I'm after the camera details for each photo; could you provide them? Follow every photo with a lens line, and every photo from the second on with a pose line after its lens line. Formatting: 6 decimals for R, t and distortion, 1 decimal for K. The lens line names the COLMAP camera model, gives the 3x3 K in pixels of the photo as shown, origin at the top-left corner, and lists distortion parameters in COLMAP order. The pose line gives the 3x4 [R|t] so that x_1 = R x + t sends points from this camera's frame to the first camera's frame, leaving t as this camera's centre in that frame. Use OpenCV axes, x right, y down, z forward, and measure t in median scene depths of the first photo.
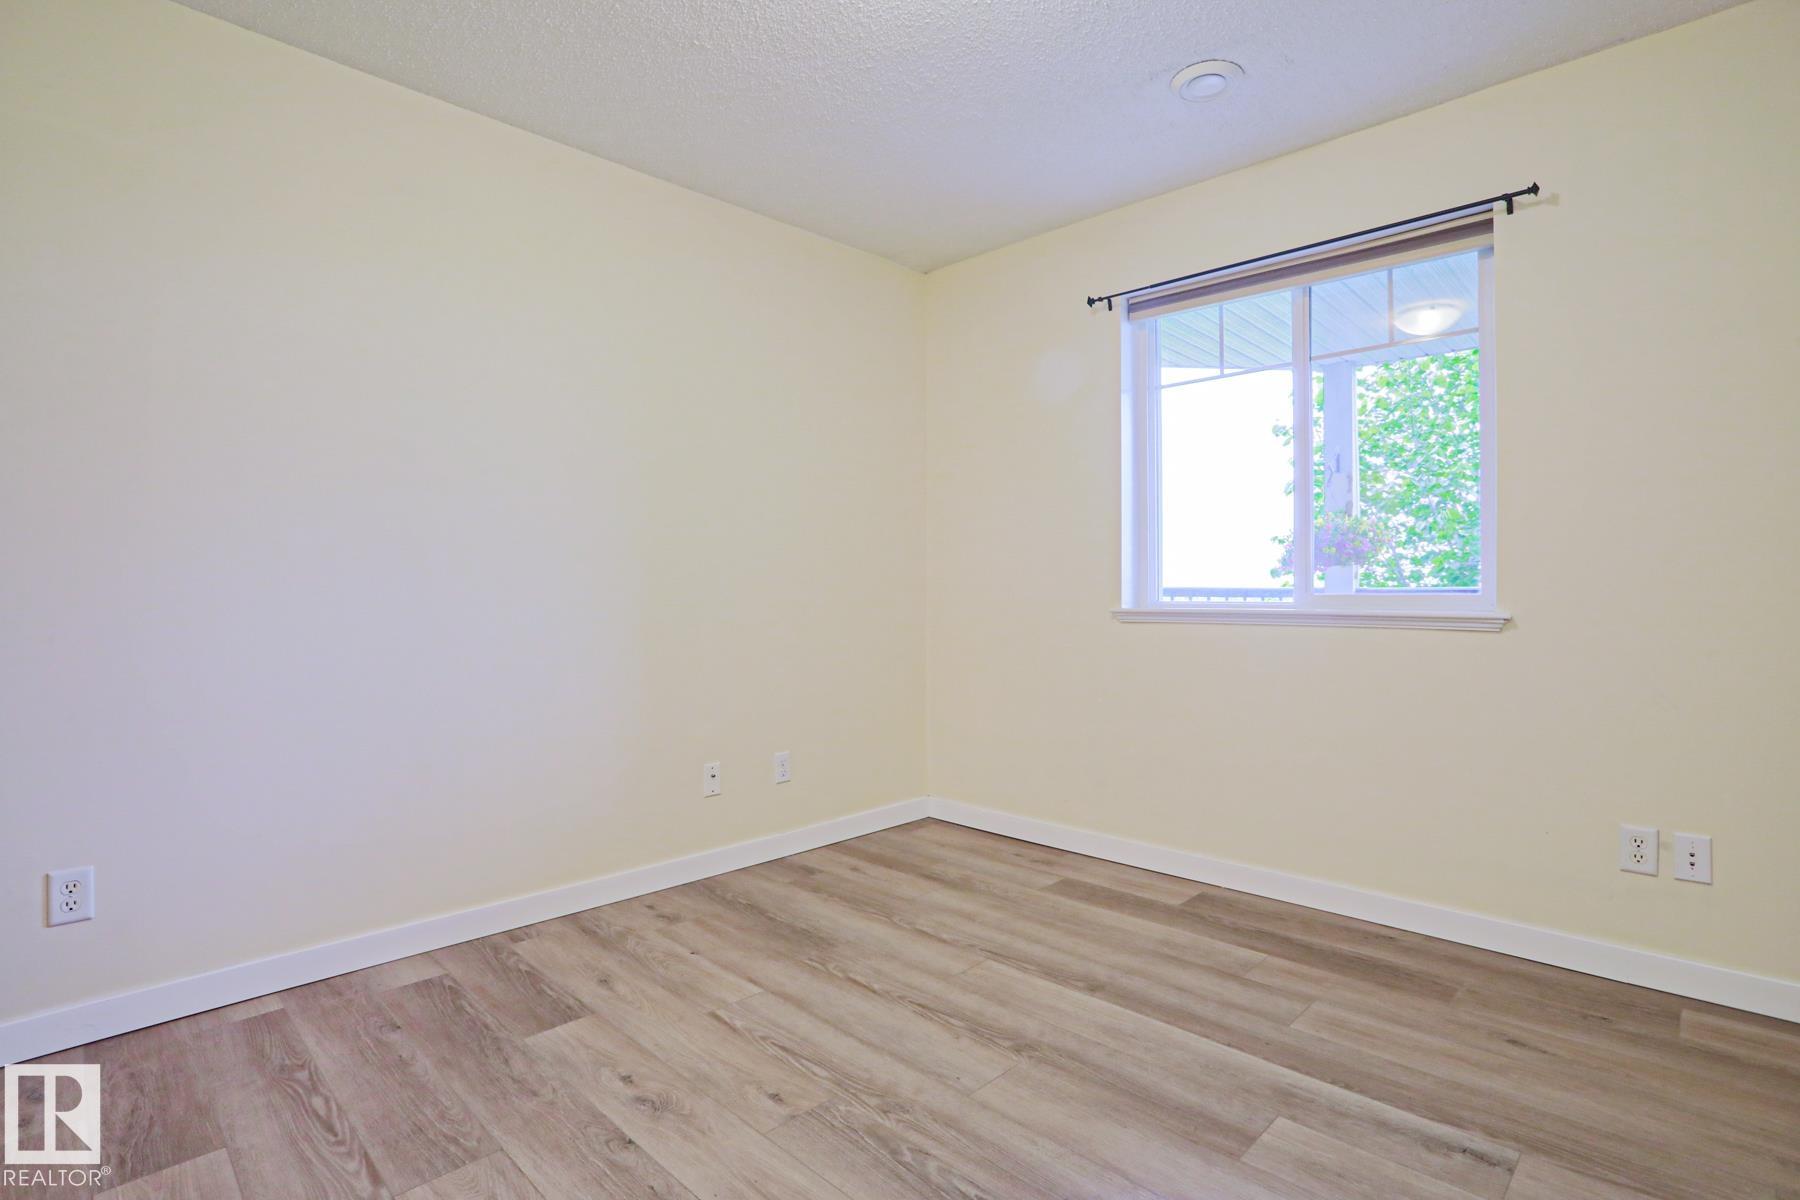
lens RADIAL K [[887.3, 0, 900.0], [0, 887.3, 596.5], [0, 0, 1]] dist [-0.082402, 0.038676]
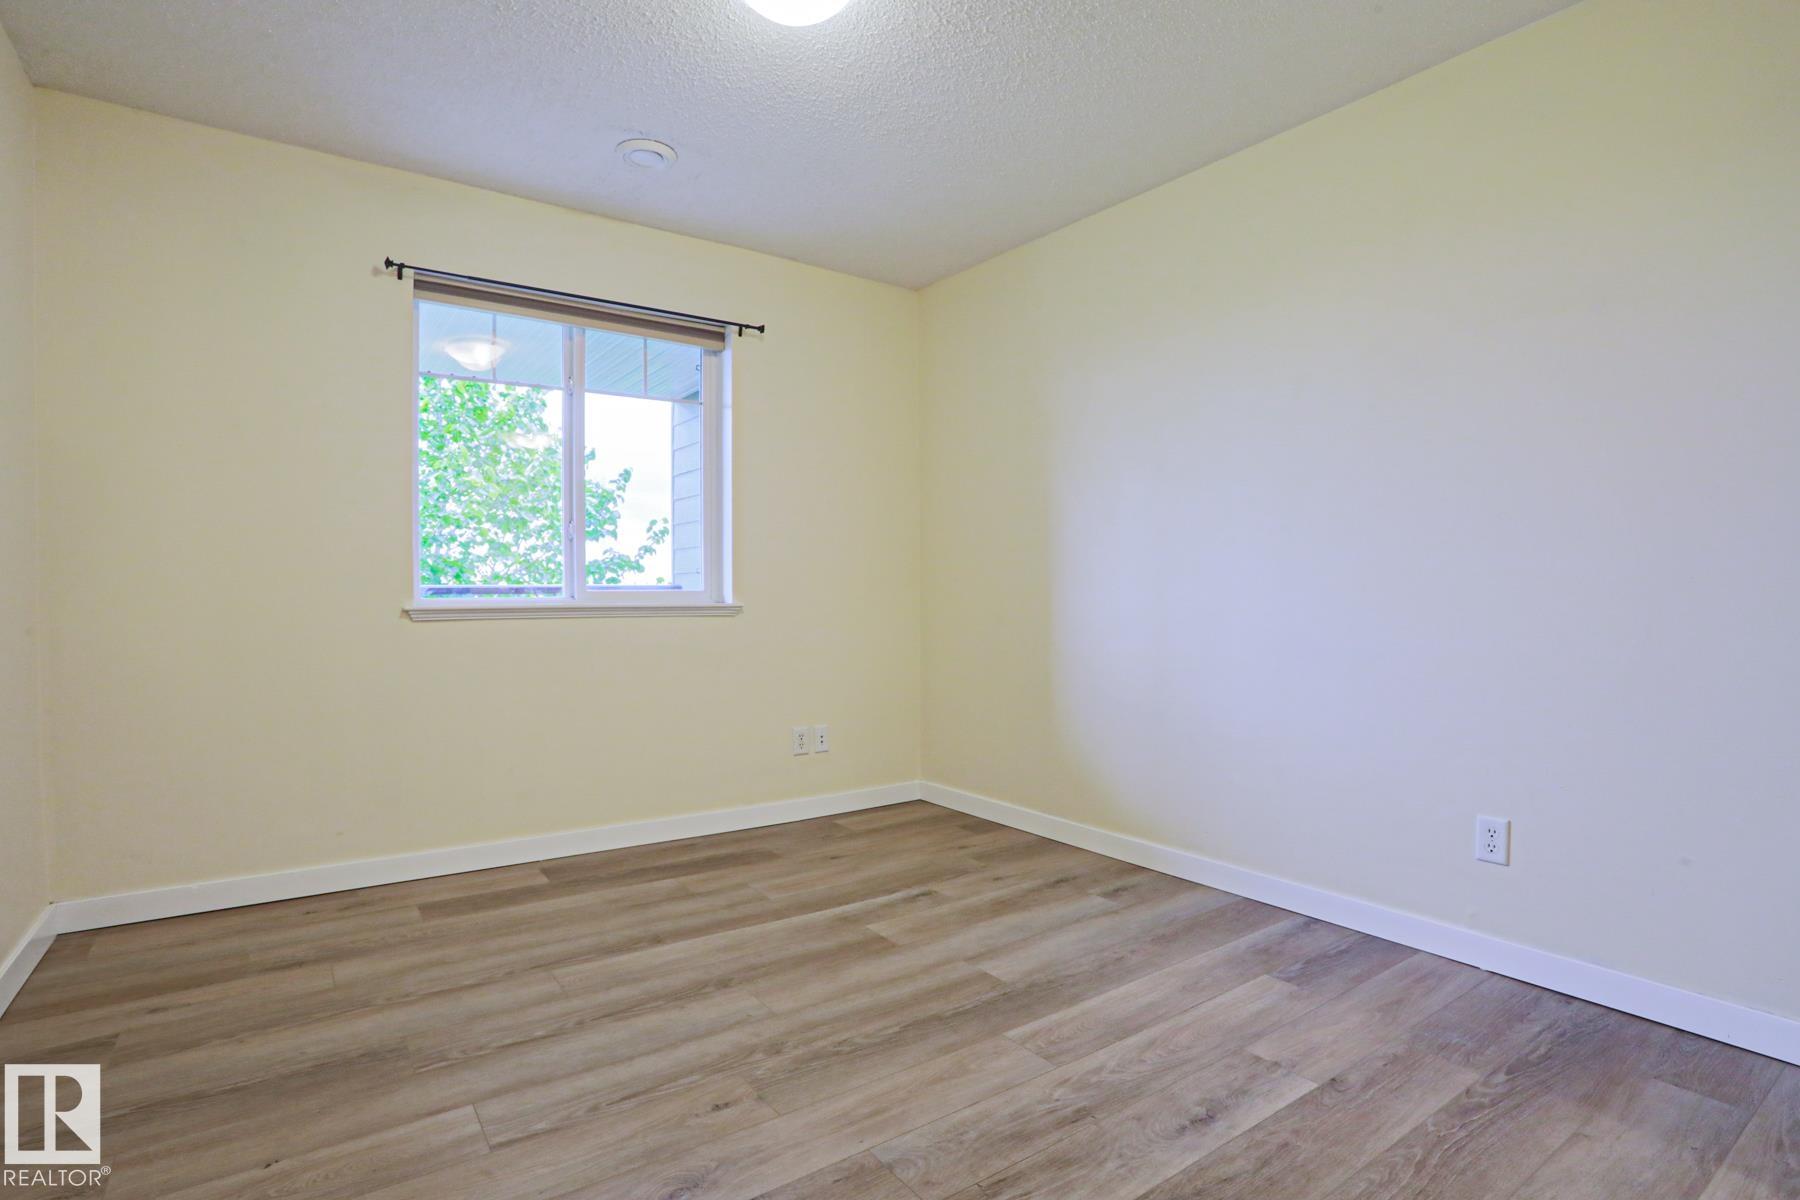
lens RADIAL K [[887.3, 0, 900.0], [0, 887.3, 596.5], [0, 0, 1]] dist [-0.082402, 0.038676]
pose [[0.172293, -0.004466, 0.985036, -0.848866], [0.007099, 0.999969, 0.003292, 0.006351], [-0.985020, 0.006425, 0.172319, 0.509366]]
